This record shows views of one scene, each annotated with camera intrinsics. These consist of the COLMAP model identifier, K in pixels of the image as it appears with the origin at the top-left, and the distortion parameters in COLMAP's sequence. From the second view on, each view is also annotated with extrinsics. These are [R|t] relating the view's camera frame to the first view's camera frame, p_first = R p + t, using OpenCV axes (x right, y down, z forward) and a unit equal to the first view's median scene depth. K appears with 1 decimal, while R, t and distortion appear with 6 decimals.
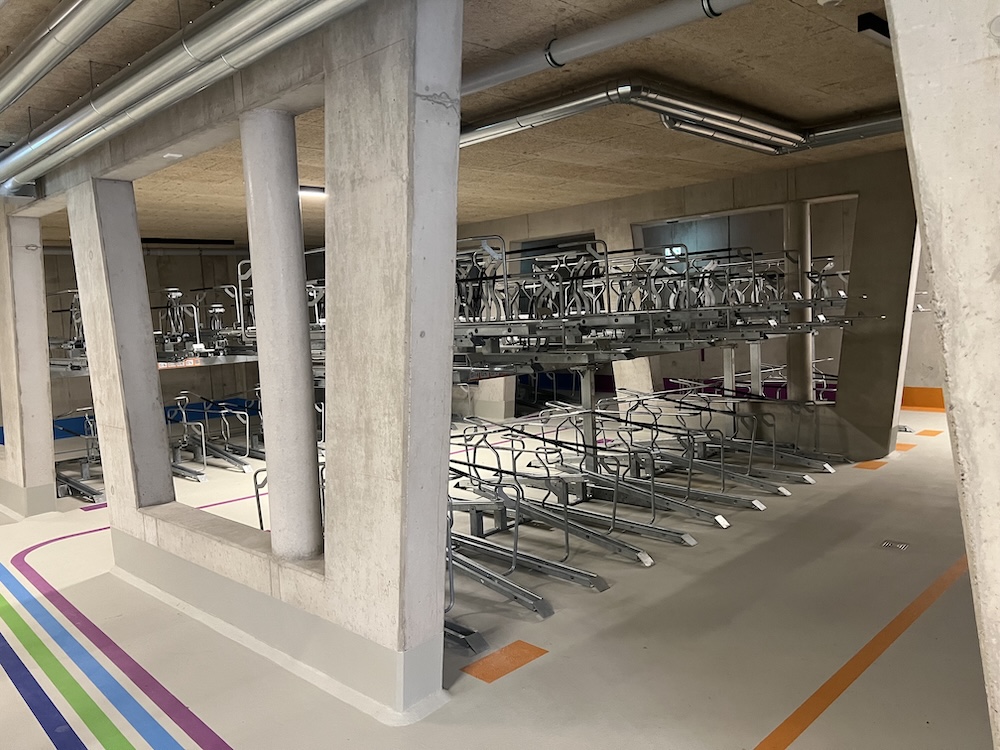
lens RADIAL K [[747.7, 0, 501.2], [0, 747.7, 371.6], [0, 0, 1]] dist [0.068981, -0.092905]
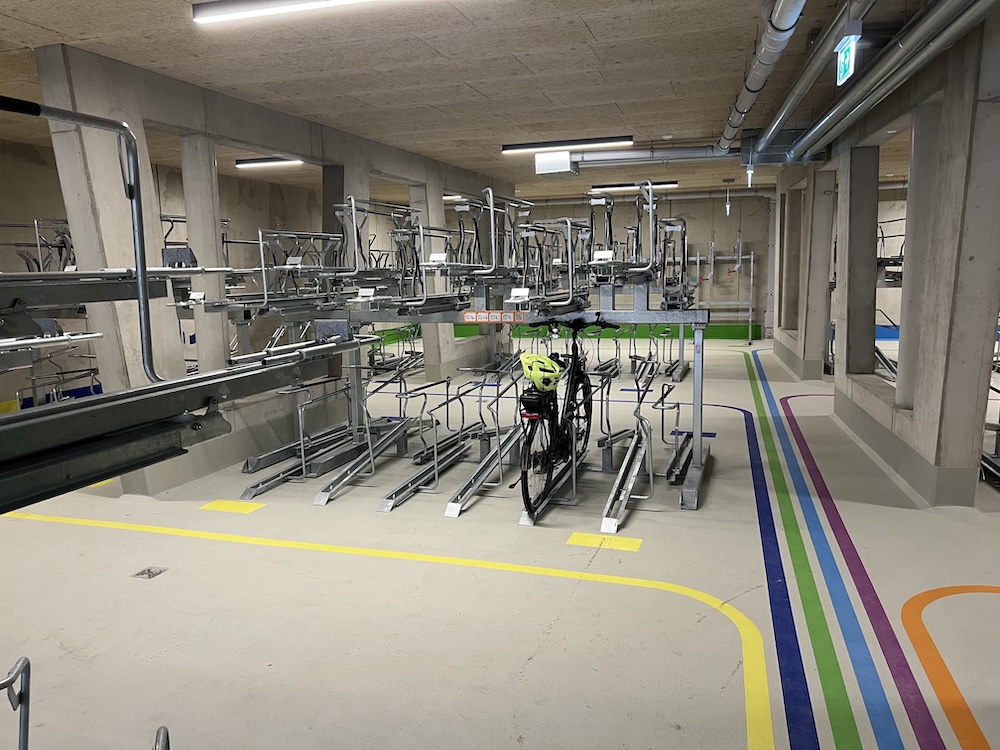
lens RADIAL K [[752.8, 0, 500.0], [0, 752.8, 375.0], [0, 0, 1]] dist [0.075304, -0.079201]
pose [[0.506671, 0.161945, -0.846793, 0.680263], [-0.072596, 0.986725, 0.145269, 0.023253], [0.859078, -0.012130, 0.511701, -0.541572]]
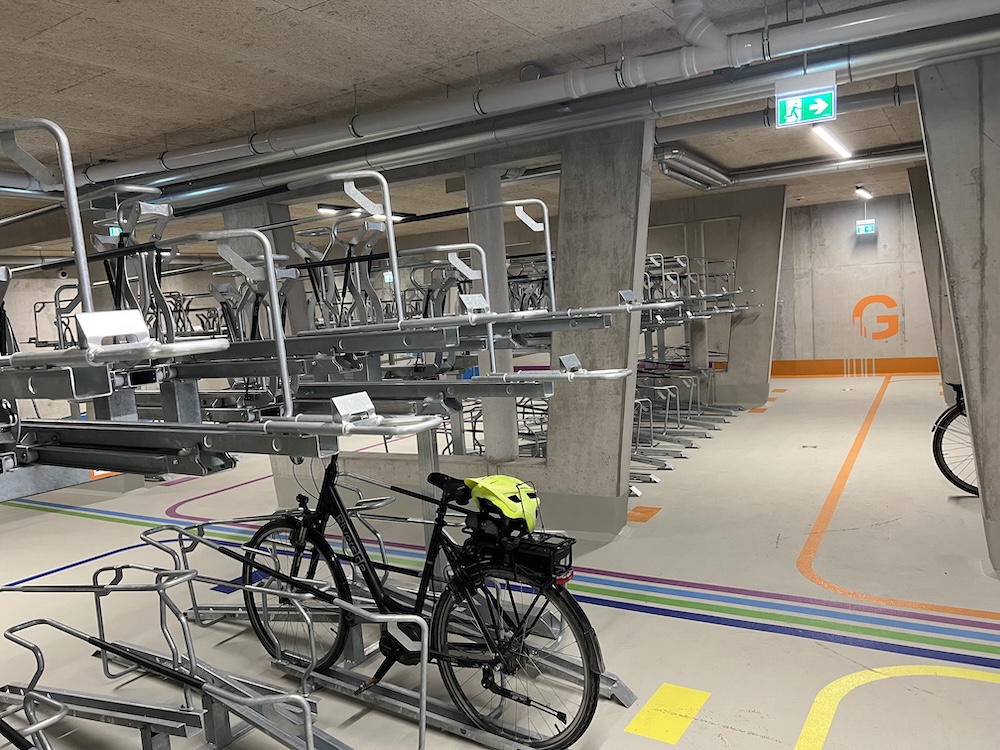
lens RADIAL K [[746.4, 0, 499.2], [0, 746.4, 384.9], [0, 0, 1]] dist [0.078883, -0.104690]
pose [[0.963923, -0.046230, 0.262137, -0.780049], [0.044379, 0.998930, 0.012982, 0.083767], [-0.262457, -0.000880, 0.964943, -0.523389]]
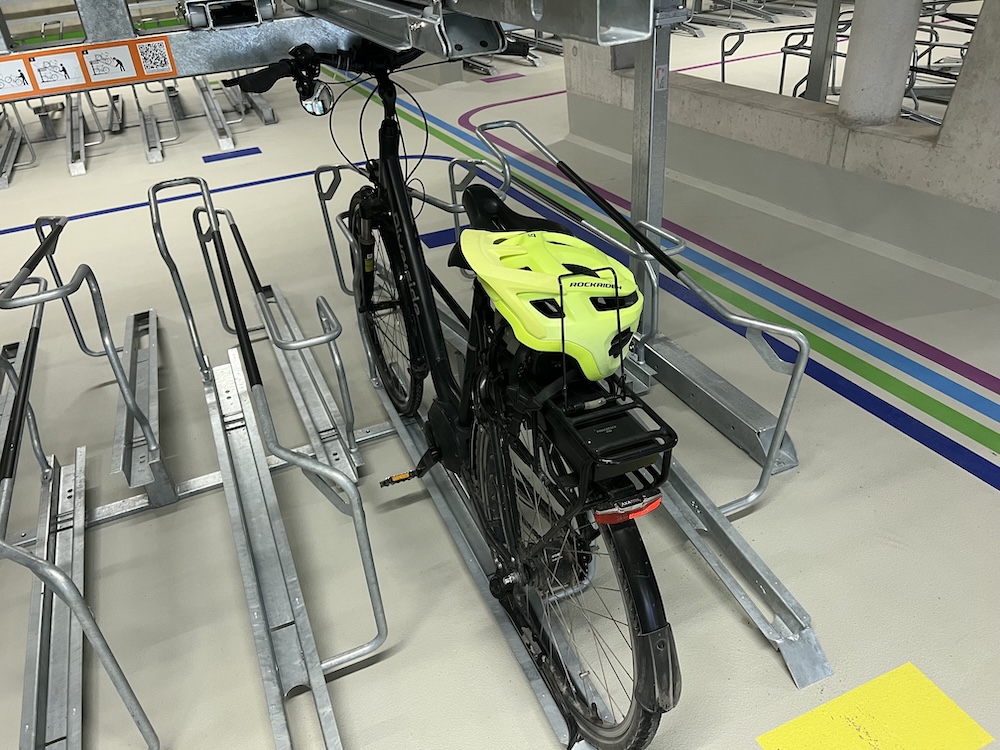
lens RADIAL K [[757.2, 0, 502.8], [0, 757.2, 371.6], [0, 0, 1]] dist [0.054633, -0.052667]
pose [[0.955958, 0.144034, -0.255732, -0.480021], [-0.004304, 0.878092, 0.478473, 0.082666], [0.293472, -0.456299, 0.840039, -0.036006]]
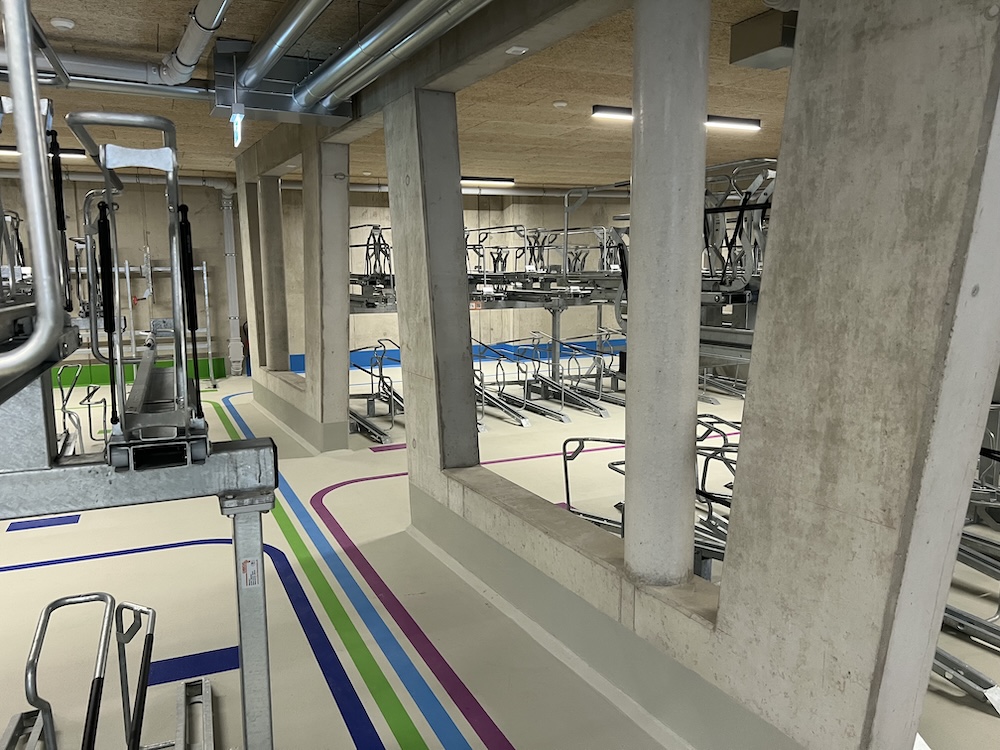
lens RADIAL K [[750.4, 0, 494.4], [0, 750.4, 372.0], [0, 0, 1]] dist [0.052703, -0.076642]
pose [[0.948358, 0.083331, -0.306060, -0.248131], [-0.062293, 0.995014, 0.077892, -0.009005], [0.311025, -0.054804, 0.948820, 0.289011]]
